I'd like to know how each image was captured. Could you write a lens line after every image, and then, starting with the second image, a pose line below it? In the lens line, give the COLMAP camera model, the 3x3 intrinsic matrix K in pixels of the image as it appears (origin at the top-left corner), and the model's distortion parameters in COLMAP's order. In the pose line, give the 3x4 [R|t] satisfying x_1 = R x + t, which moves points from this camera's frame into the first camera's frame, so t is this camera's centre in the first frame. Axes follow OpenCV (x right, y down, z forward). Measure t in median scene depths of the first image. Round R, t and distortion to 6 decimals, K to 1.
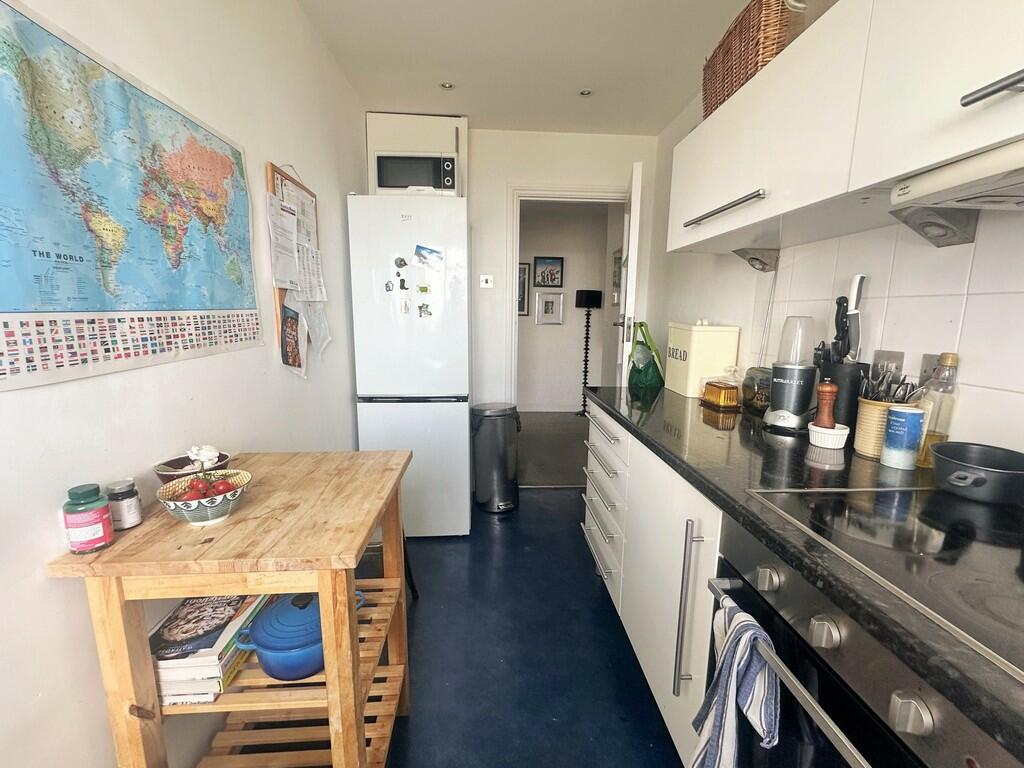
lens RADIAL K [[413.6, 0, 518.7], [0, 413.6, 383.9], [0, 0, 1]] dist [-0.001417, 0.000483]
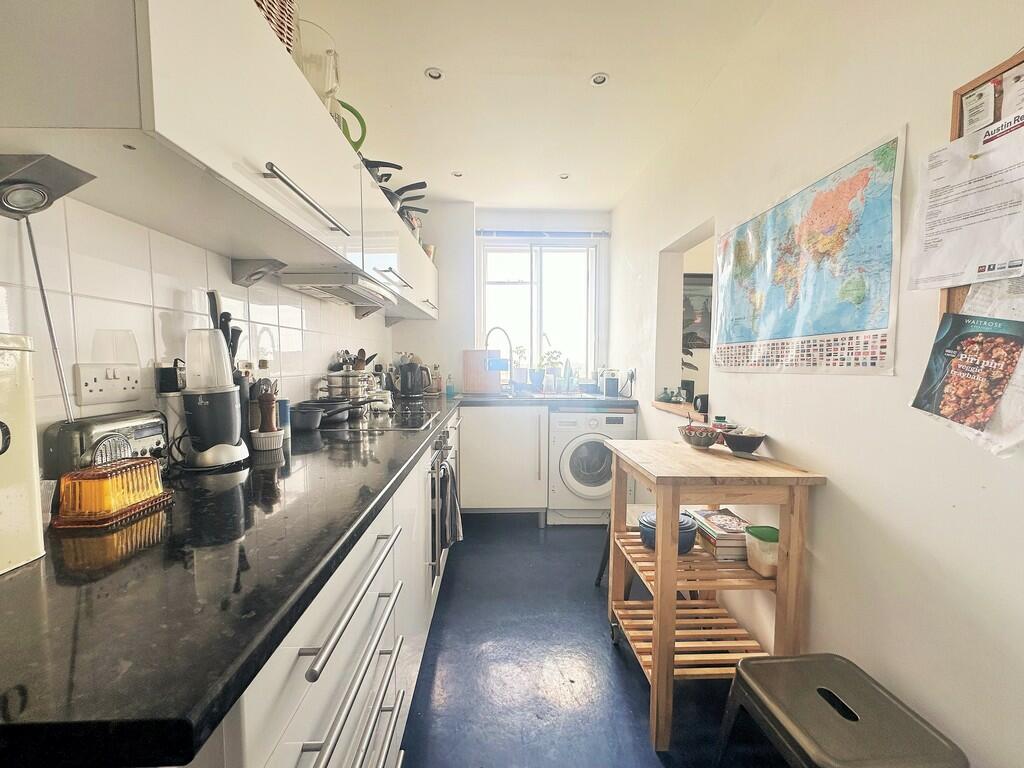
lens RADIAL K [[413.6, 0, 512.5], [0, 413.6, 383.2], [0, 0, 1]] dist [-0.001417, 0.000483]
pose [[-0.999473, -0.018156, 0.026920, 0.060023], [-0.011725, 0.974928, 0.222213, -0.301983], [-0.030280, 0.221780, -0.974626, 2.227256]]
